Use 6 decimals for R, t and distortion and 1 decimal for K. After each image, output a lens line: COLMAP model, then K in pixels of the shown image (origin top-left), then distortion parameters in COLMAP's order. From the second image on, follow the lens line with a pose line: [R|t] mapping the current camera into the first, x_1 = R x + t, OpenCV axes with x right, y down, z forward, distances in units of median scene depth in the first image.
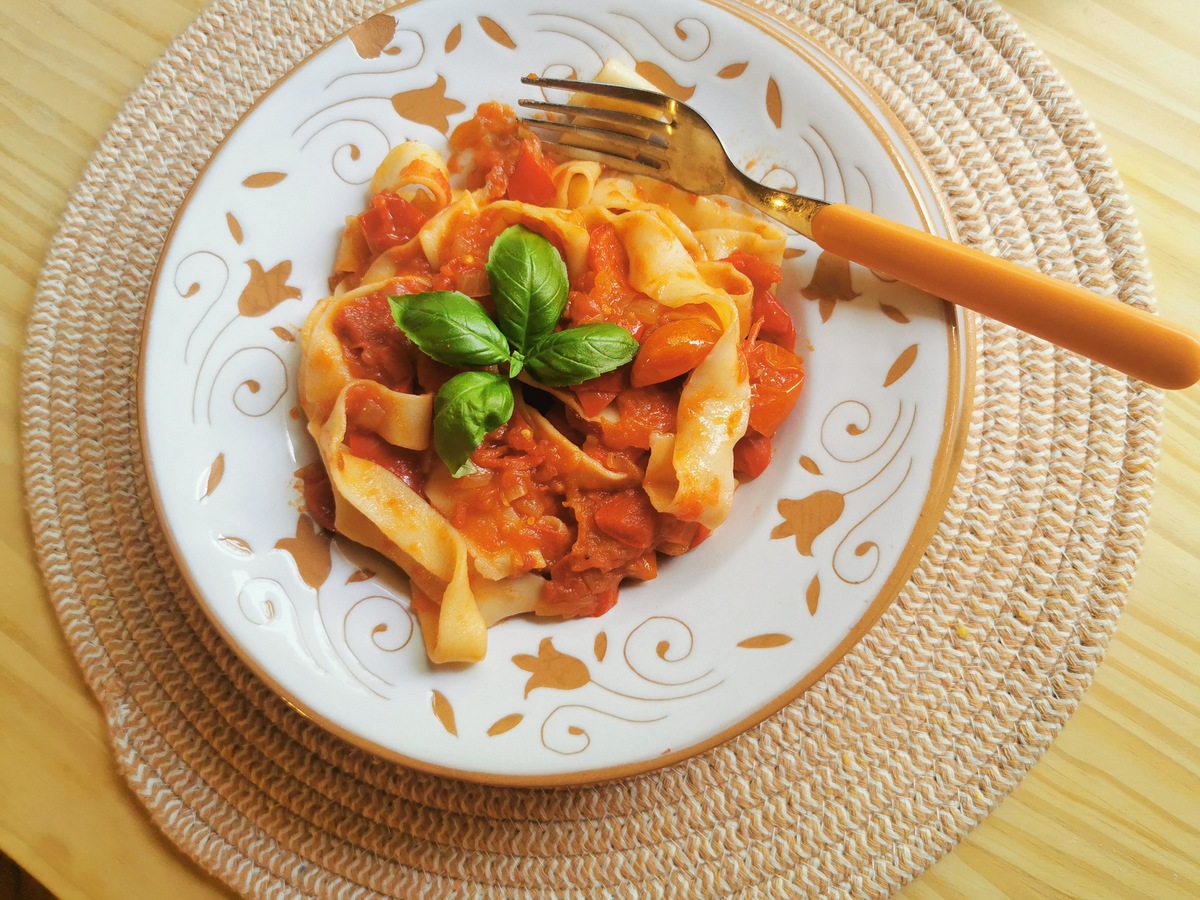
lens RADIAL K [[965.6, 0, 600.1], [0, 965.6, 453.1], [0, 0, 1]] dist [0.023857, -0.046360]
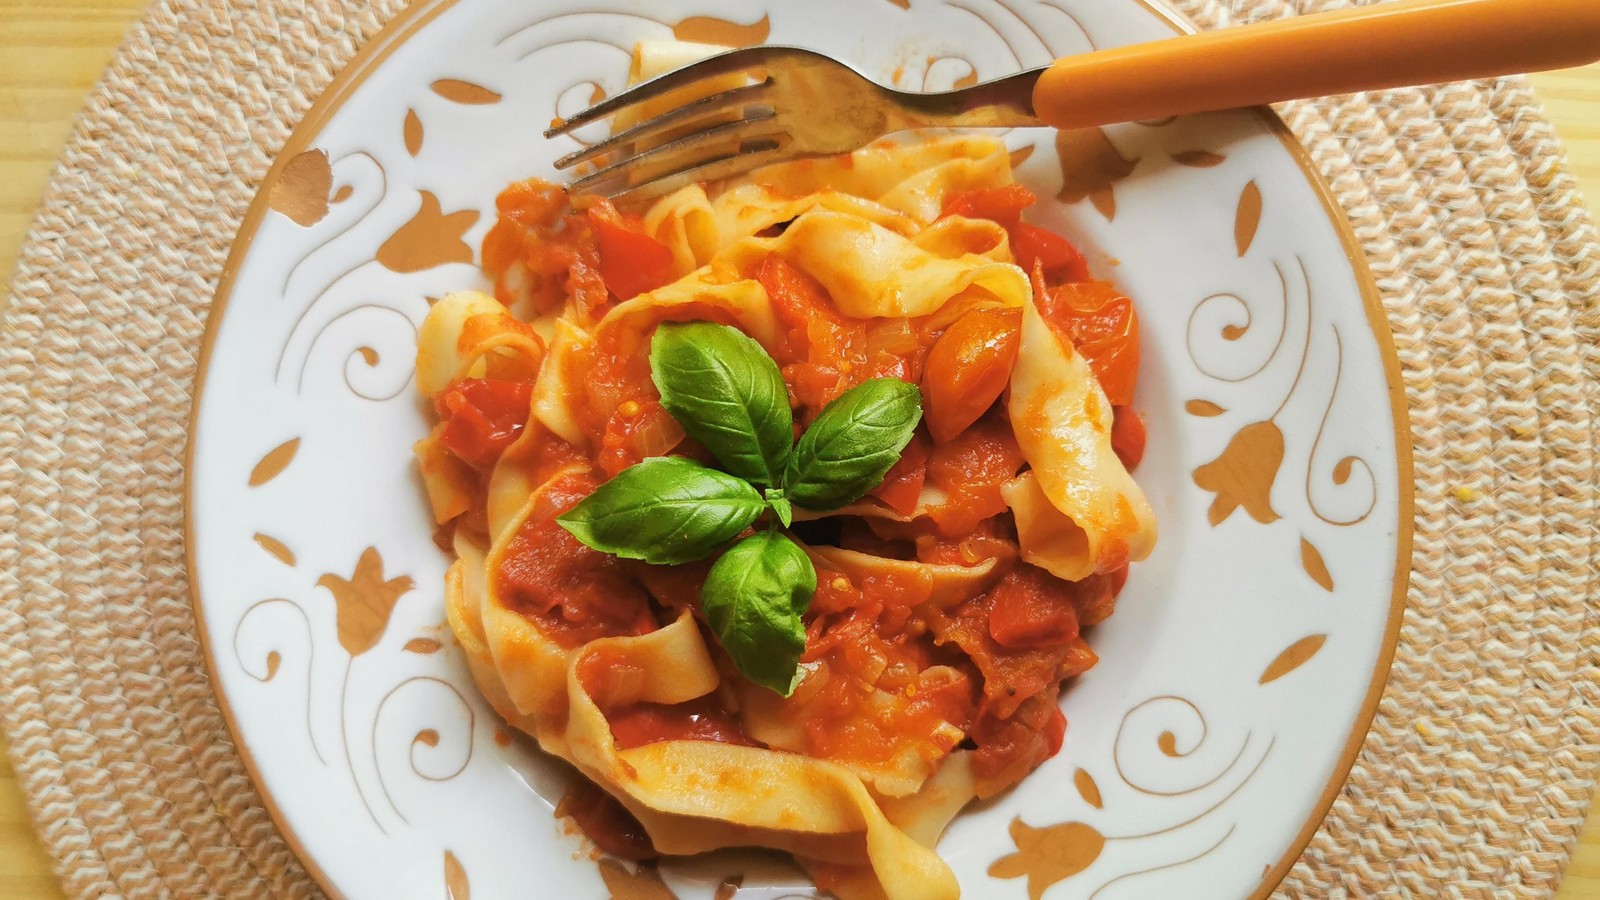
lens RADIAL K [[1294.7, 0, 784.8], [0, 1294.7, 506.9], [0, 0, 1]] dist [0.008995, -0.044633]
pose [[0.847928, -0.523165, 0.085538, -0.145317], [0.520921, 0.852225, 0.048519, -0.119960], [-0.098281, 0.003419, 0.995153, 0.094199]]
